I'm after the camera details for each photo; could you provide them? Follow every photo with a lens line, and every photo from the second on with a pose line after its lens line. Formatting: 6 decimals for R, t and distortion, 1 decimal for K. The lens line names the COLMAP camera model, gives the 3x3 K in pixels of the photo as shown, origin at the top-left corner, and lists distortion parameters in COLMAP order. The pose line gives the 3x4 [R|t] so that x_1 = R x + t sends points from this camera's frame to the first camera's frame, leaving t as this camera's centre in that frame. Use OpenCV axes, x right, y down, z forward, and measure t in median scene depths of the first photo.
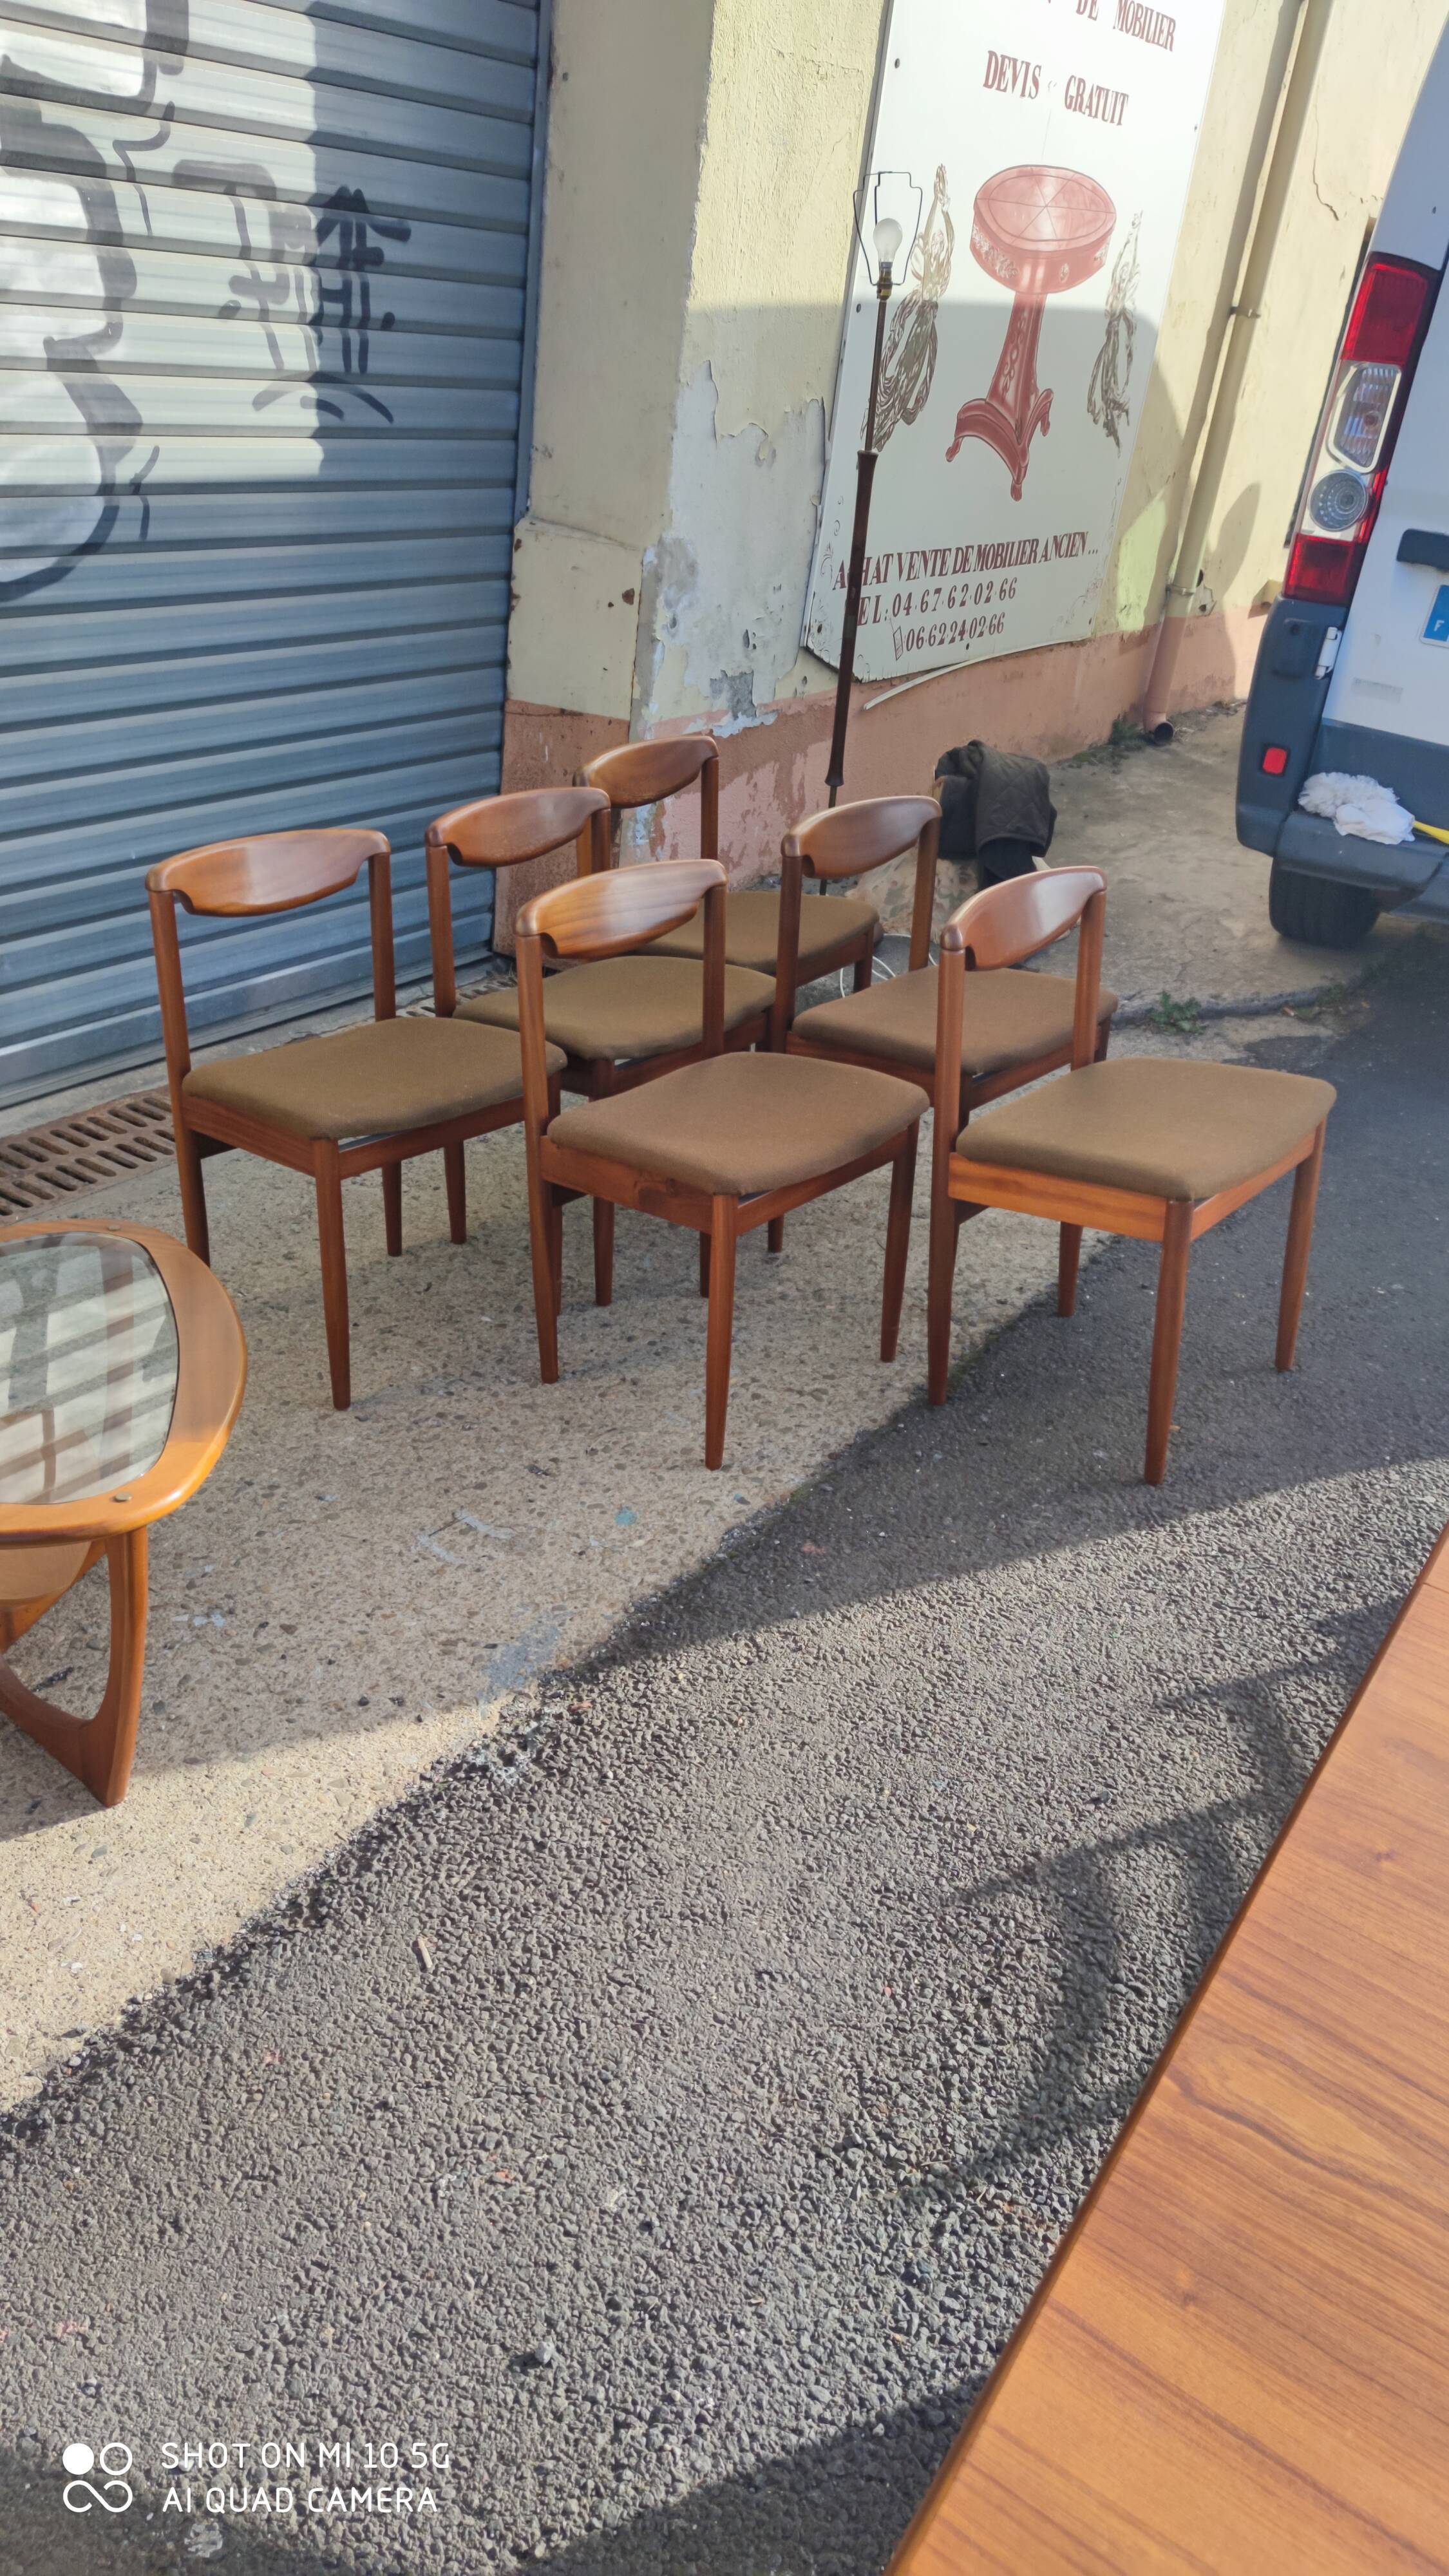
lens RADIAL K [[1905.5, 0, 715.4], [0, 1905.5, 1308.3], [0, 0, 1]] dist [0.054364, -0.060653]
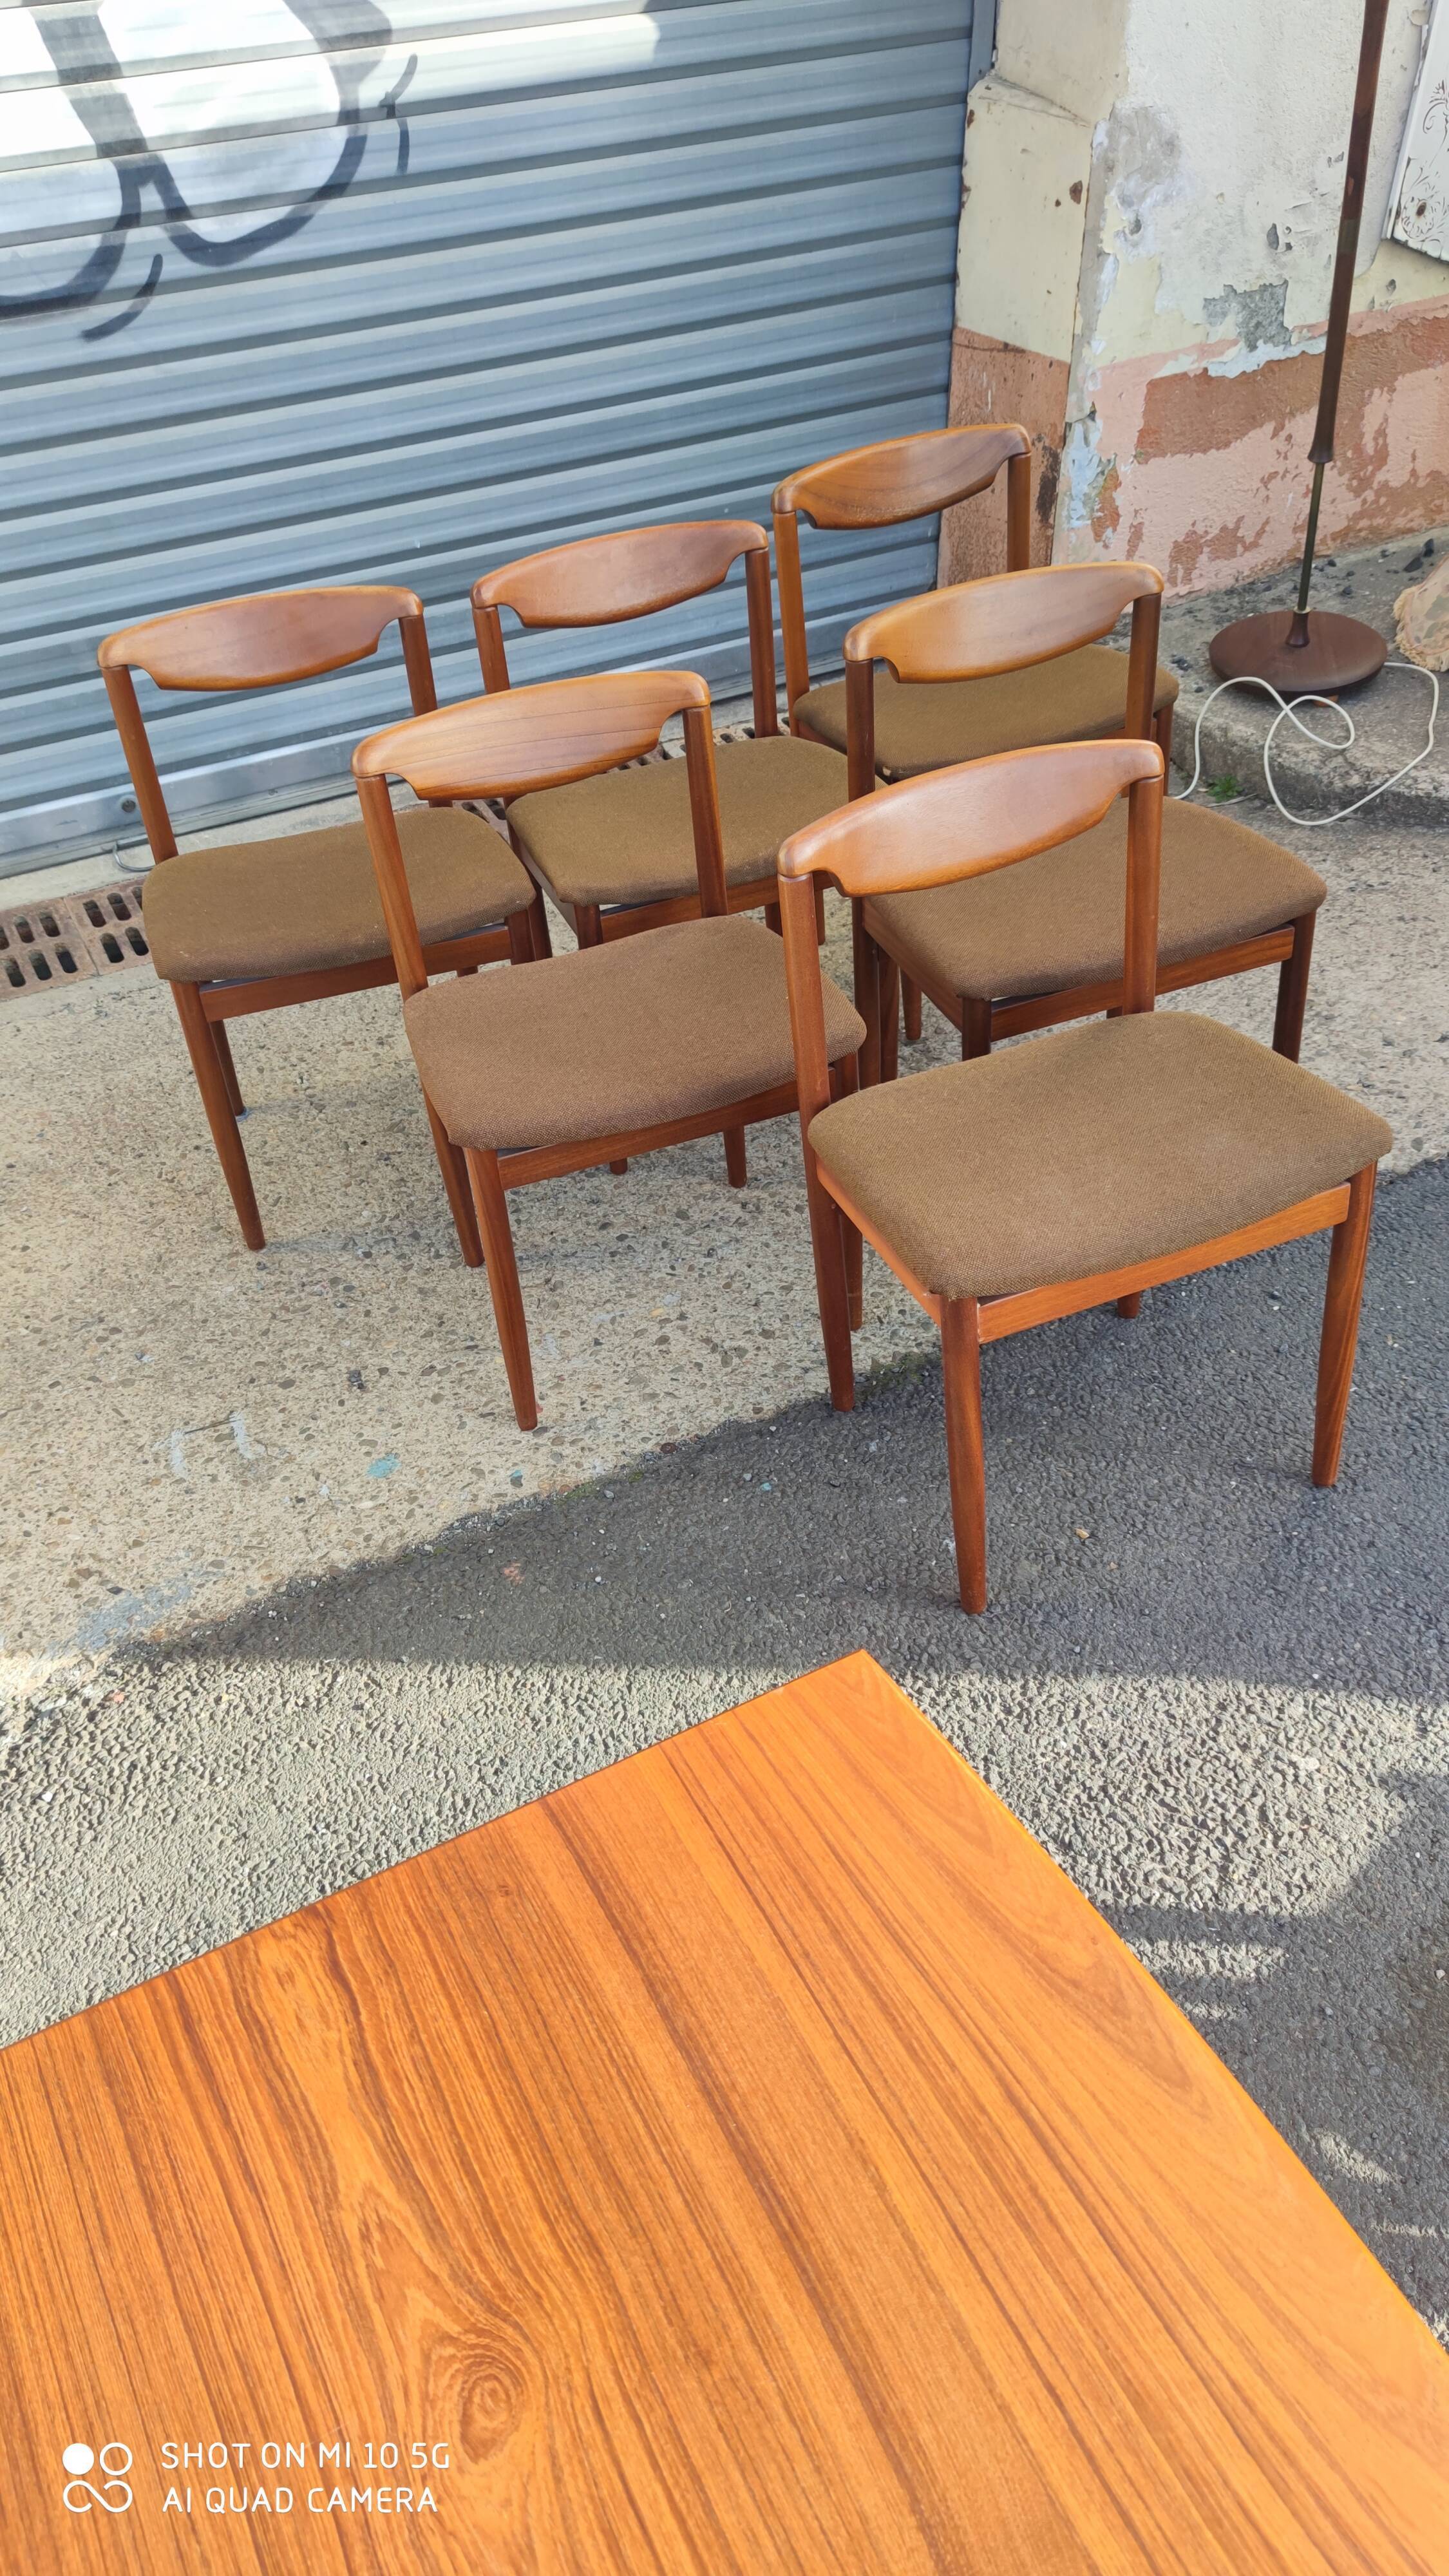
lens RADIAL K [[1905.5, 0, 730.2], [0, 1905.5, 1282.0], [0, 0, 1]] dist [0.054364, -0.060653]
pose [[0.856907, 0.236190, -0.458176, 0.294263], [-0.128437, 0.958646, 0.253973, -0.134192], [0.499215, -0.158785, 0.851805, 0.212069]]
